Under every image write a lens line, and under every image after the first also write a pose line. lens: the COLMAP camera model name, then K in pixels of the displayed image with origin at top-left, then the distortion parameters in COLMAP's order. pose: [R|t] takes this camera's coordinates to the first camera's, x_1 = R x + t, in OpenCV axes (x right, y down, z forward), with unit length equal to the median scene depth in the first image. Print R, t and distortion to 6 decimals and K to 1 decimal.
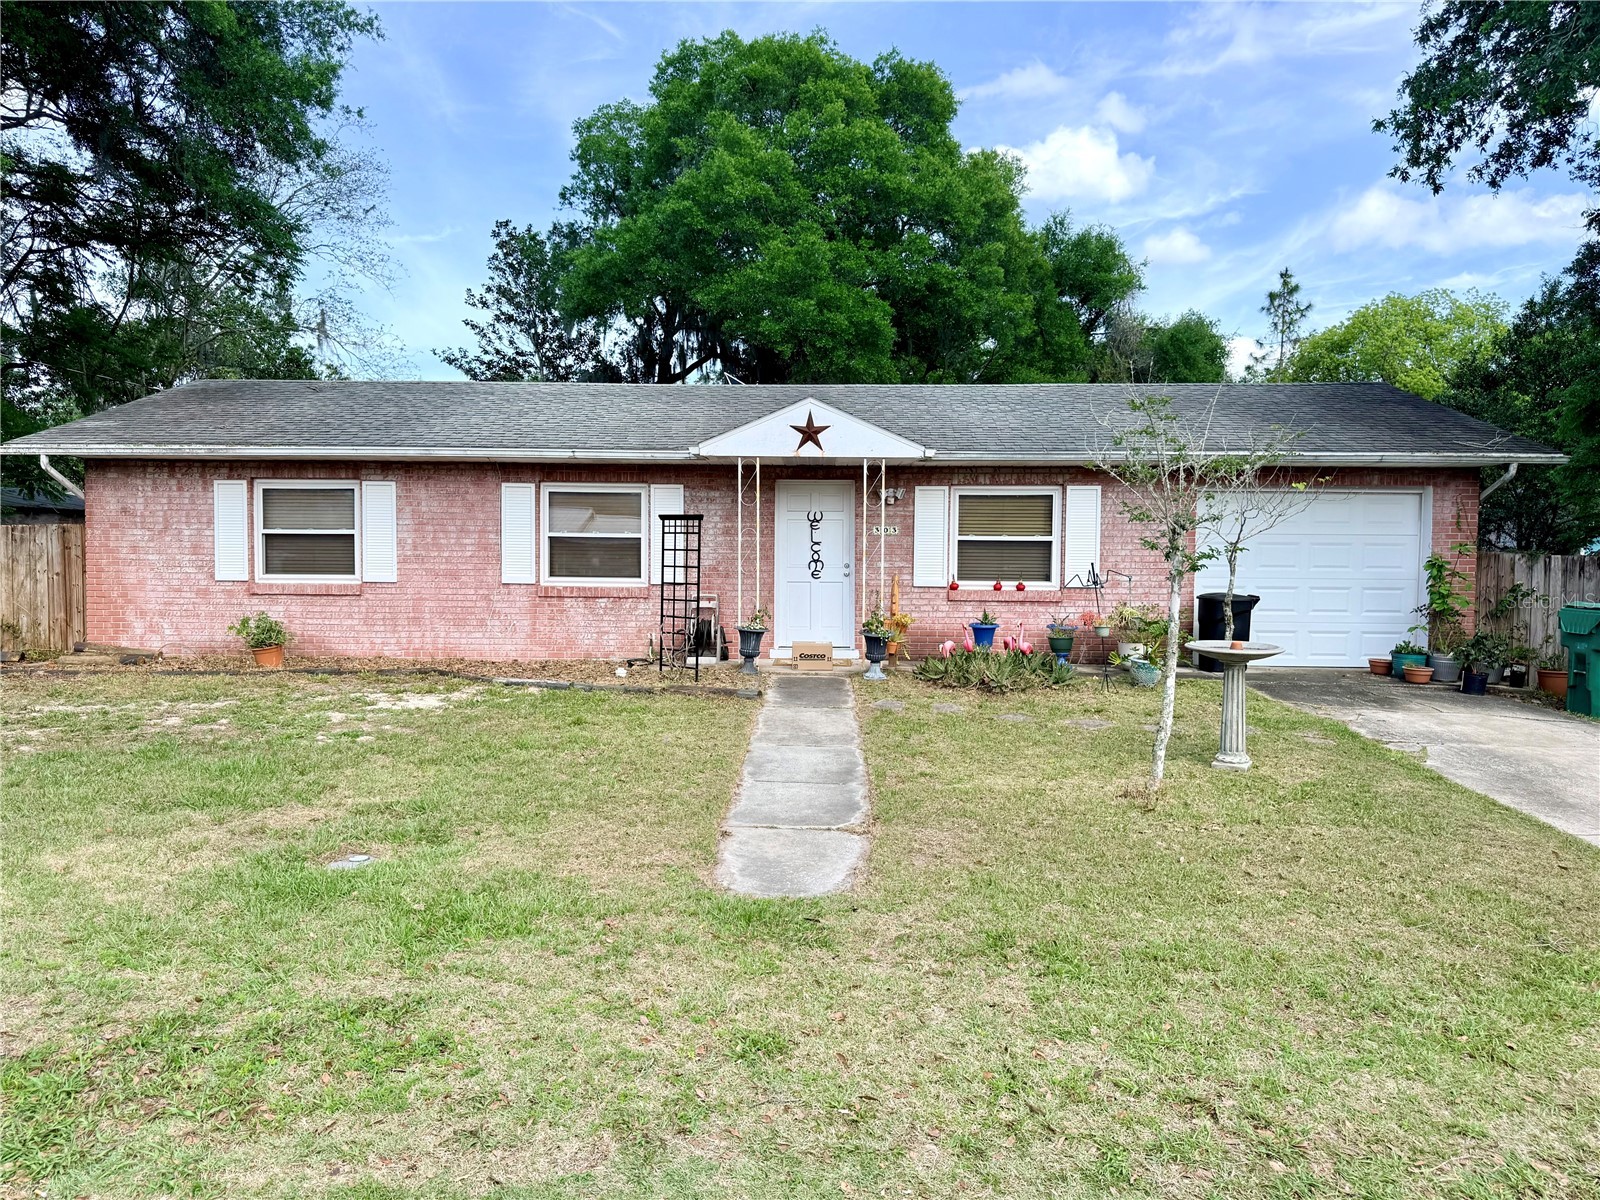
lens RADIAL K [[1120.3, 0, 800.0], [0, 1120.3, 600.0], [0, 0, 1]] dist [0.037395, -0.000598]
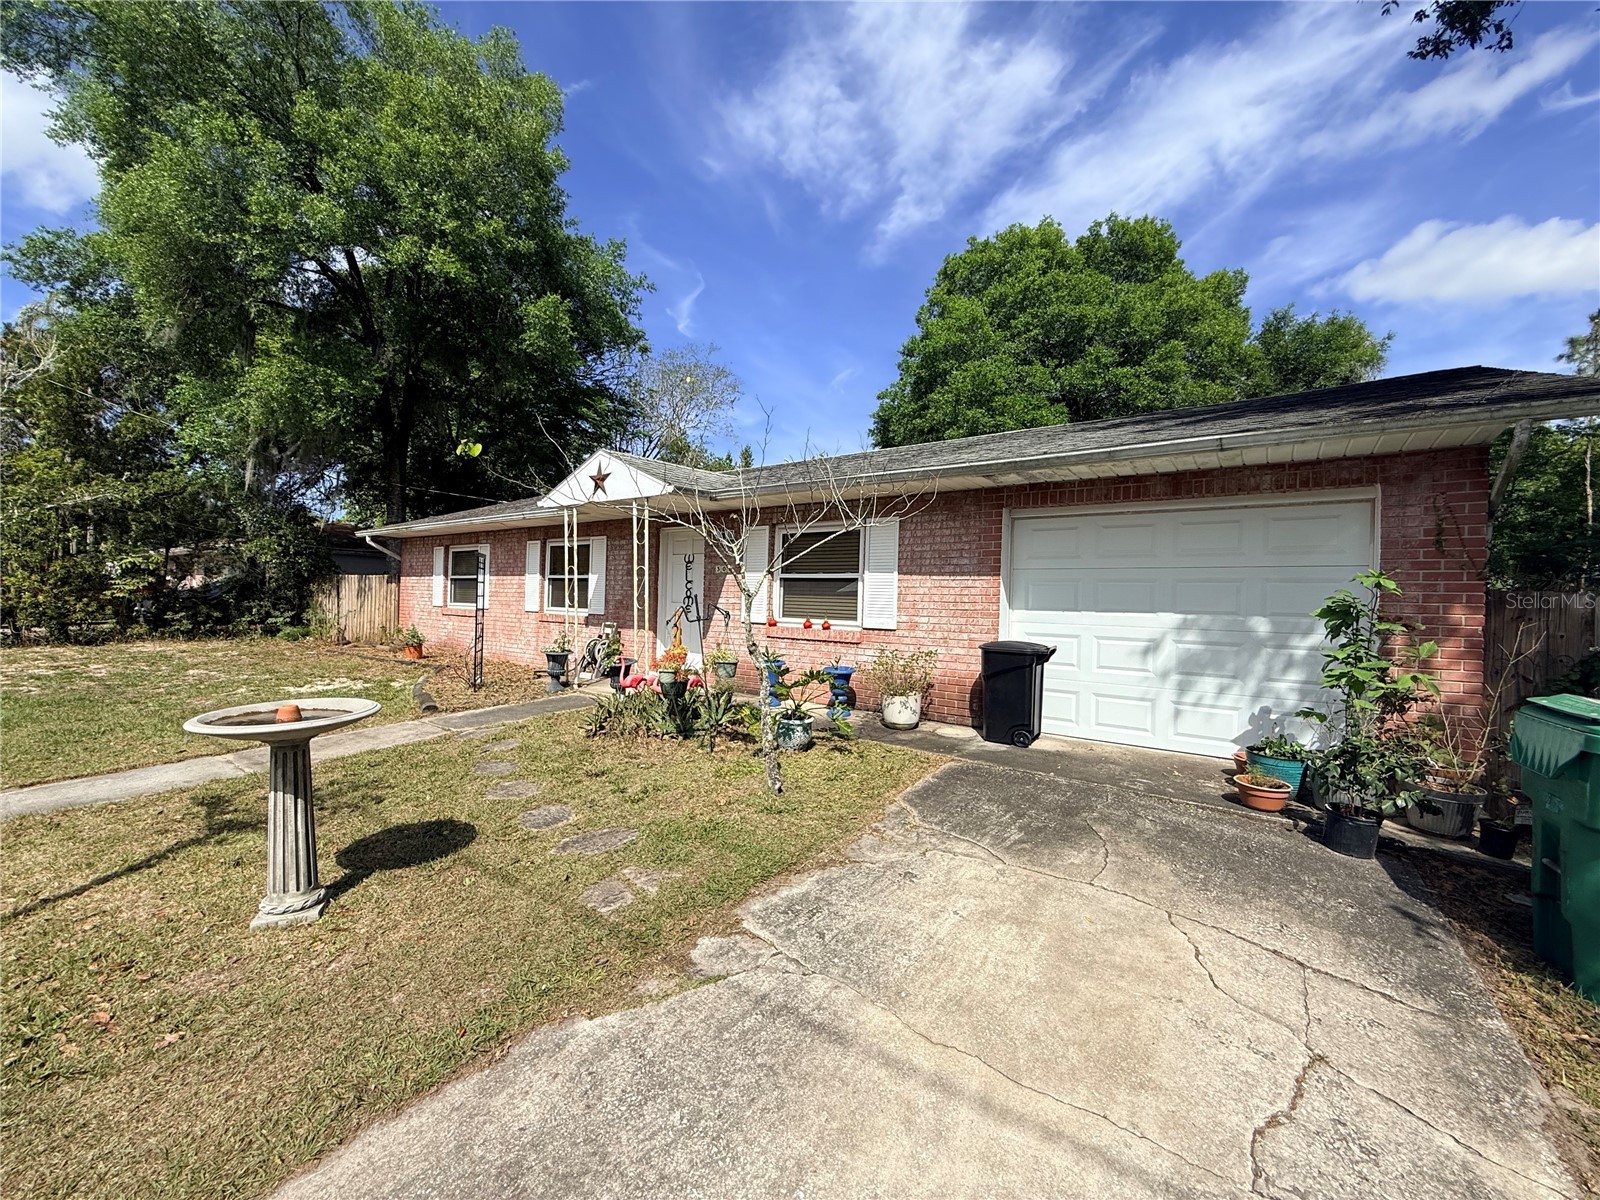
lens RADIAL K [[633.6, 0, 800.0], [0, 633.6, 600.0], [0, 0, 1]] dist [-0.000273, -0.000226]
pose [[0.819703, 0.012580, -0.572650, 0.491072], [-0.045008, 0.998082, -0.042499, -0.009531], [0.571018, 0.060611, 0.818697, 0.540987]]
